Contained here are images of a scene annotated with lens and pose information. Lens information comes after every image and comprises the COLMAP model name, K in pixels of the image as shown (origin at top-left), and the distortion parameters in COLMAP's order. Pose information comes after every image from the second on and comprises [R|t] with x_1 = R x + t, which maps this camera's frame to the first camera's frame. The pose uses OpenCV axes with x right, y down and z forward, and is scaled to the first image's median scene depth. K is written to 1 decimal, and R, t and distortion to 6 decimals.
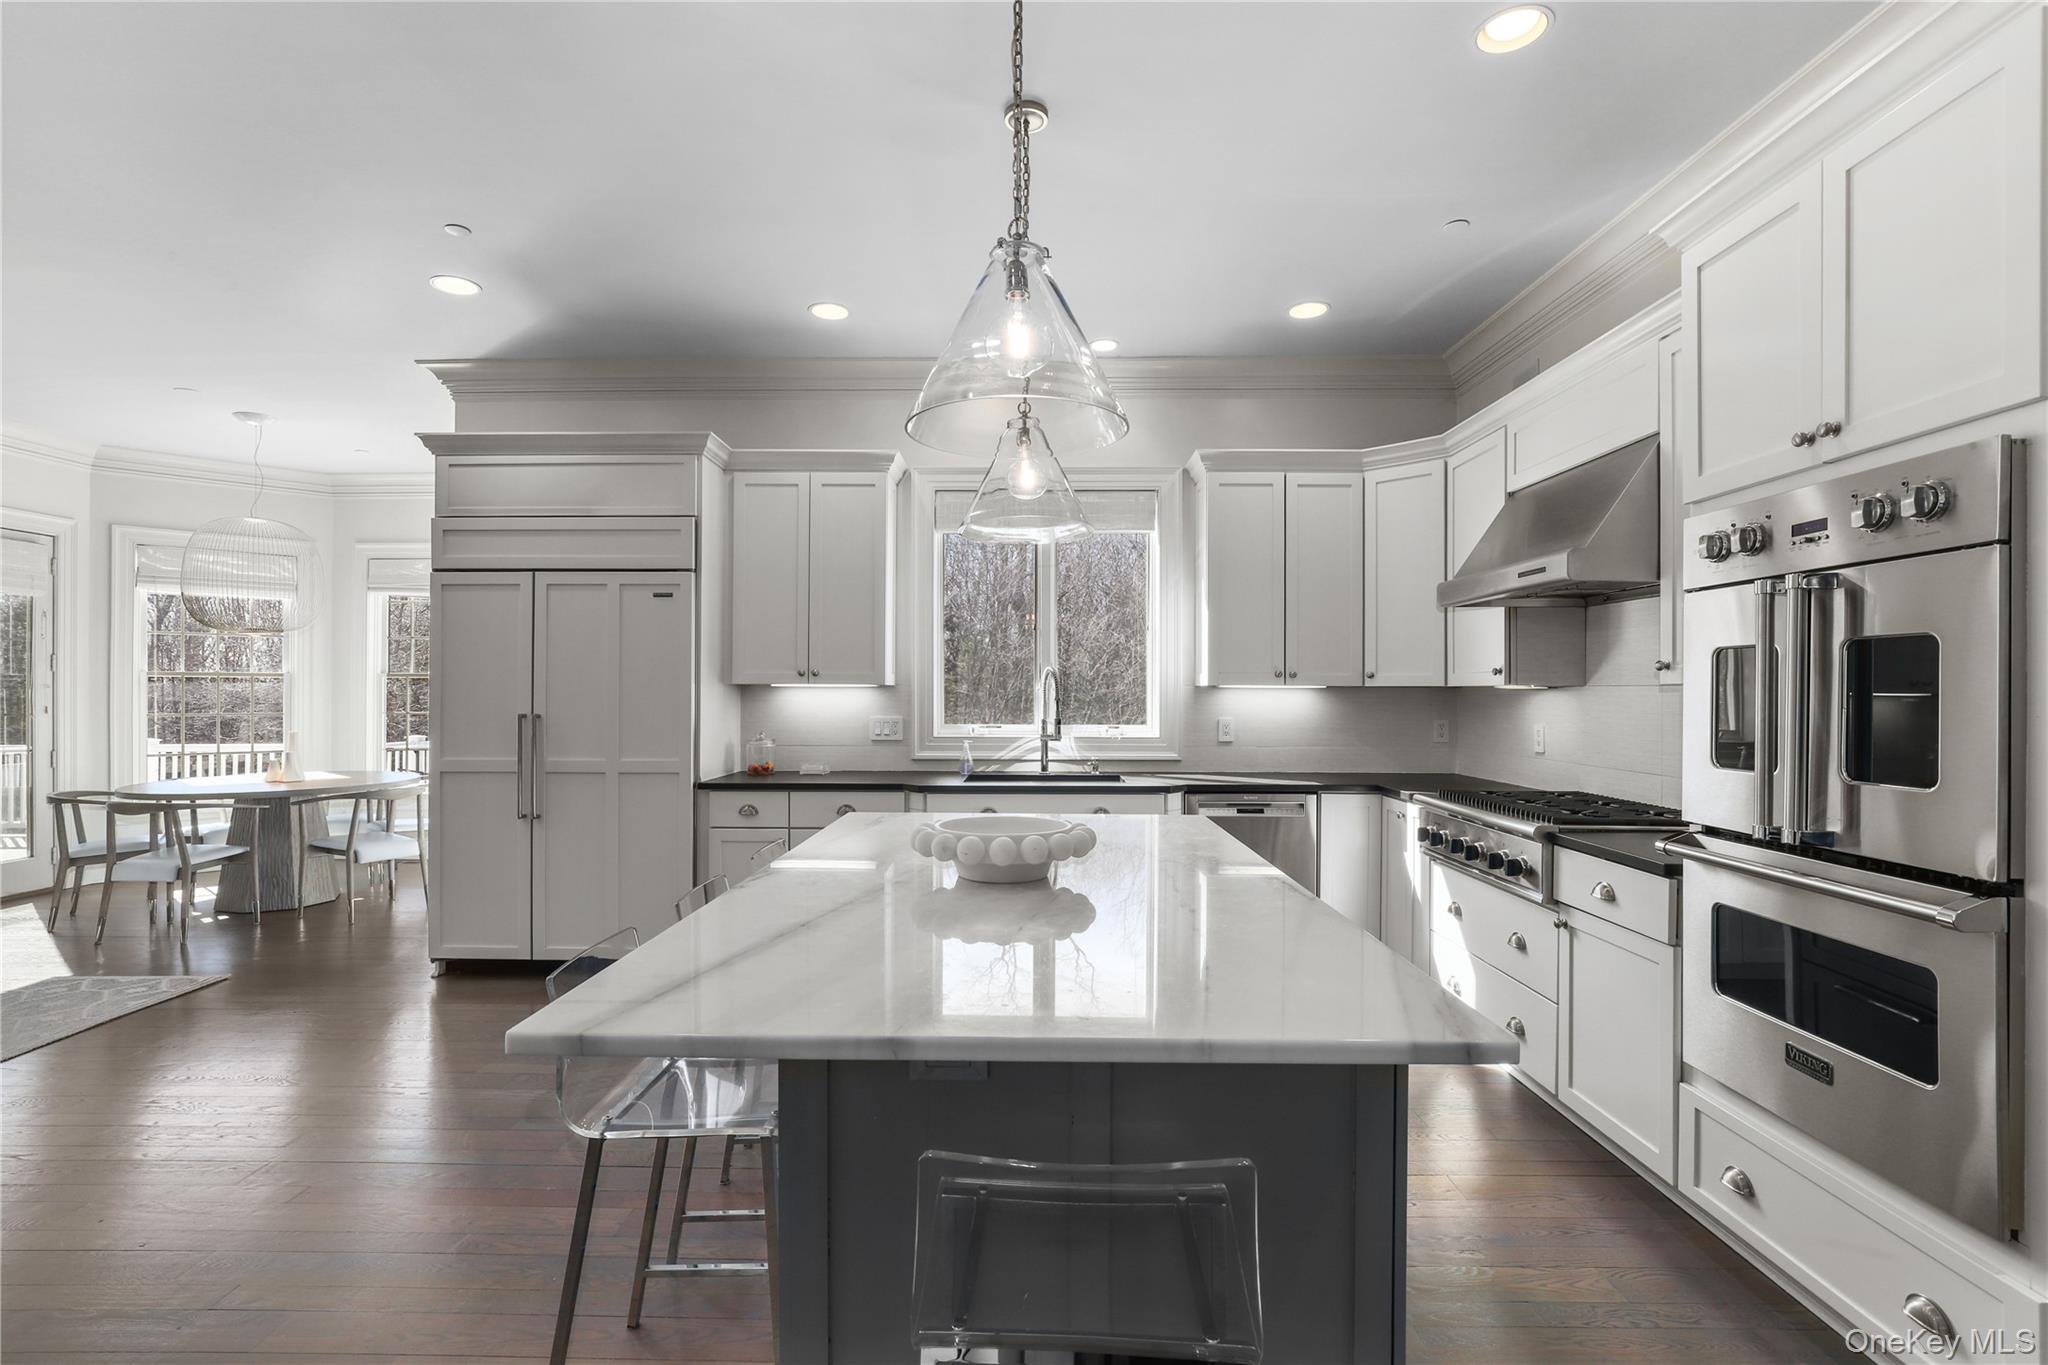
lens RADIAL K [[964.4, 0, 1018.2], [0, 964.4, 688.6], [0, 0, 1]] dist [0.000870, 0.000252]
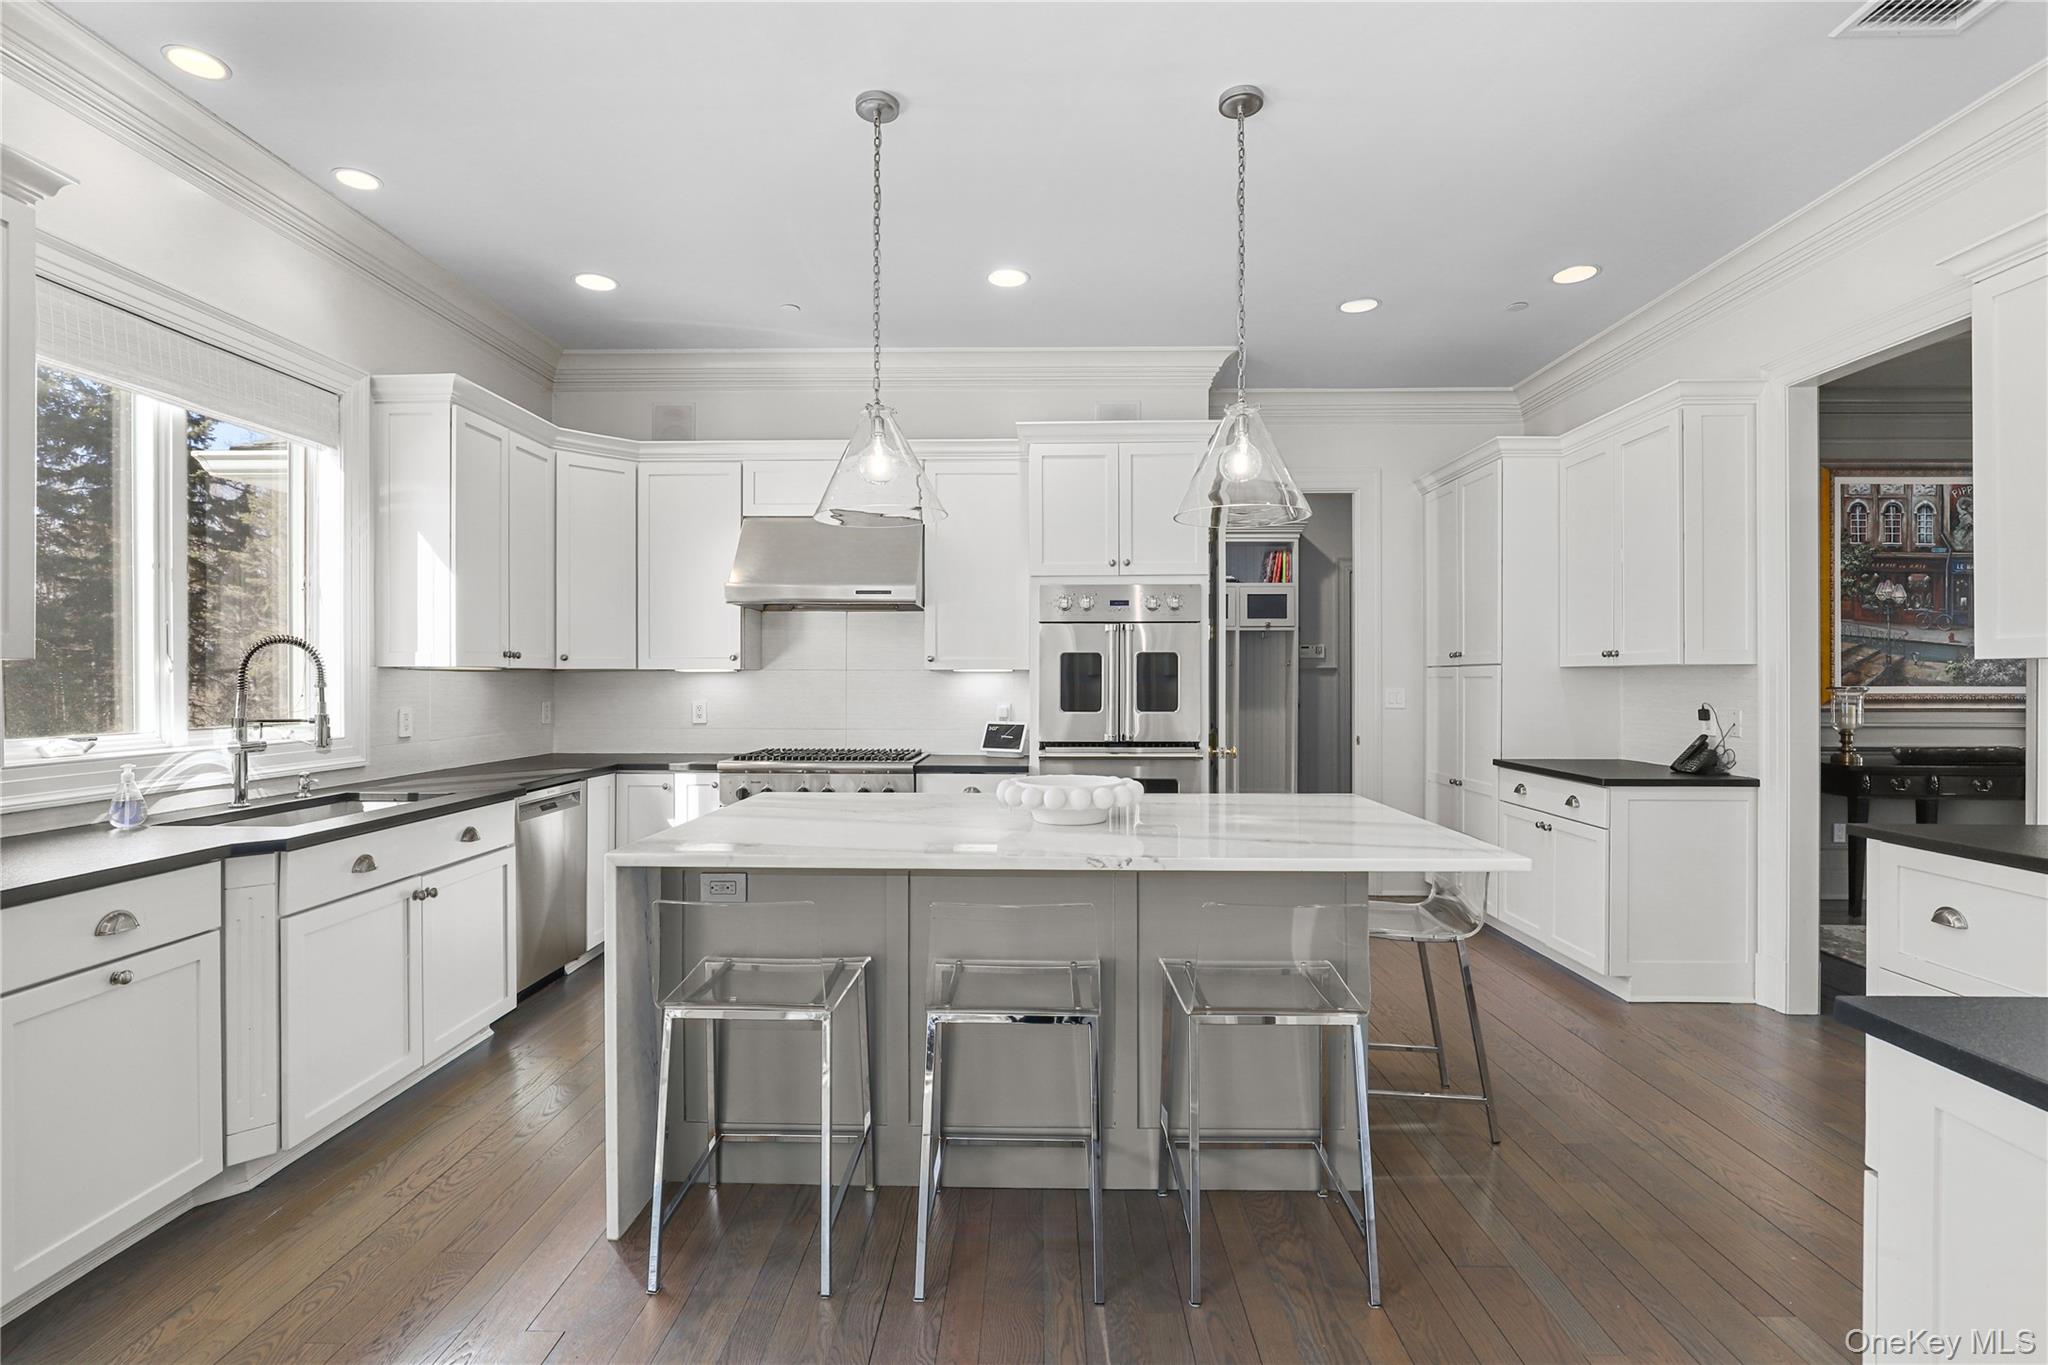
lens RADIAL K [[964.4, 0, 1018.2], [0, 964.4, 688.6], [0, 0, 1]] dist [0.000870, 0.000252]
pose [[0.011057, -0.014311, 0.999836, -0.744471], [-0.003528, 0.999891, 0.014351, 0.002519], [-0.999933, -0.003686, 0.011005, 0.623759]]
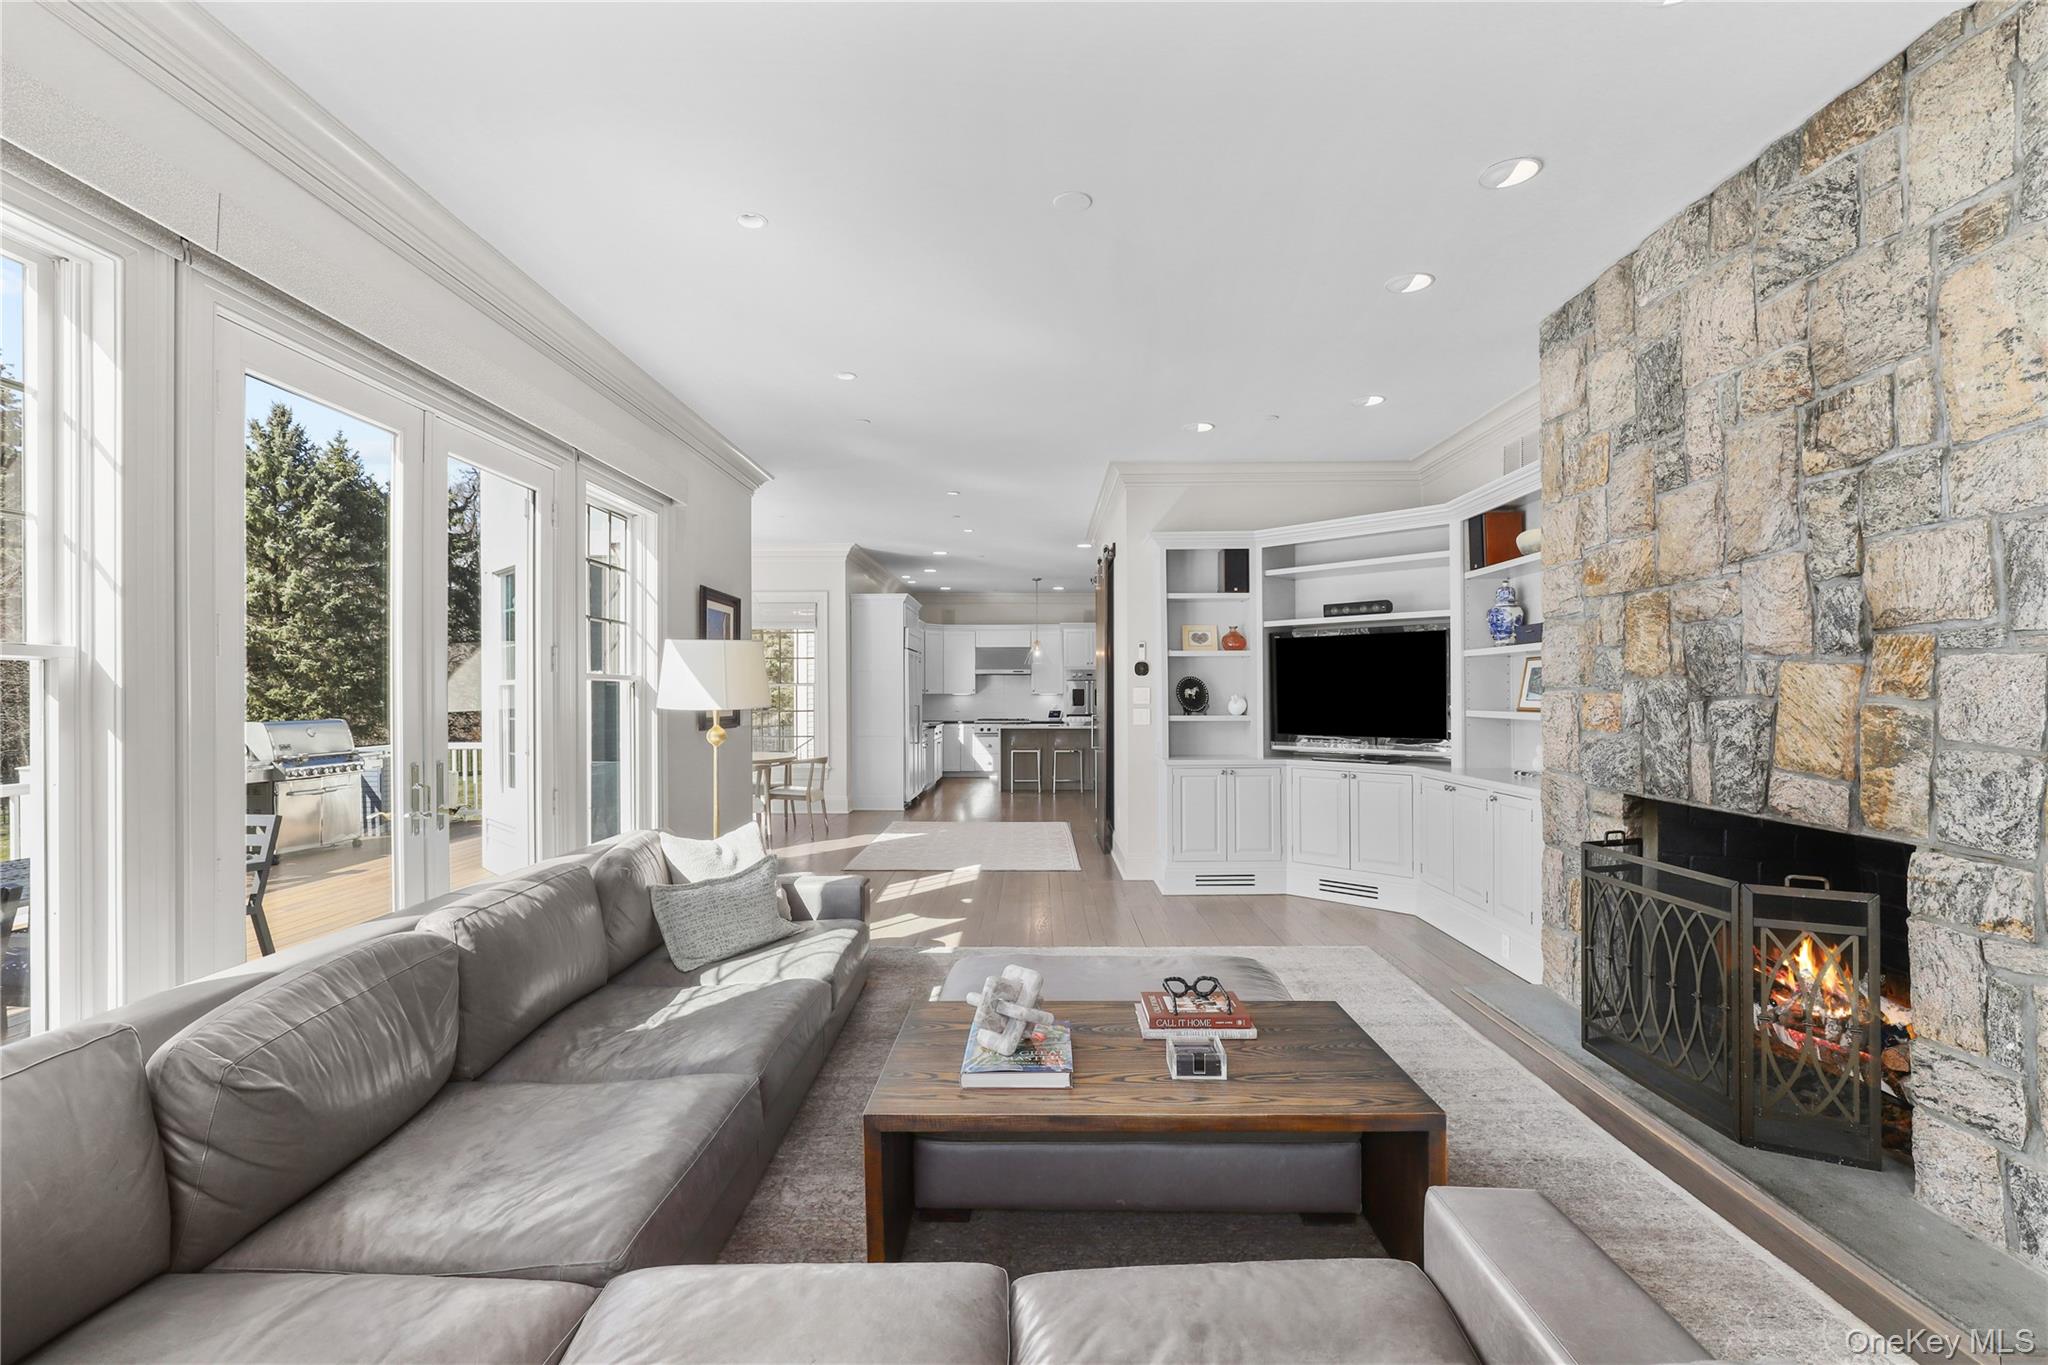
lens RADIAL K [[964.4, 0, 1018.2], [0, 964.4, 688.6], [0, 0, 1]] dist [0.000870, 0.000252]
pose [[0.010639, -0.002568, 0.999940, -3.705856], [0.002252, 0.999994, 0.002544, -0.038545], [-0.999941, 0.002225, 0.010644, 0.774416]]
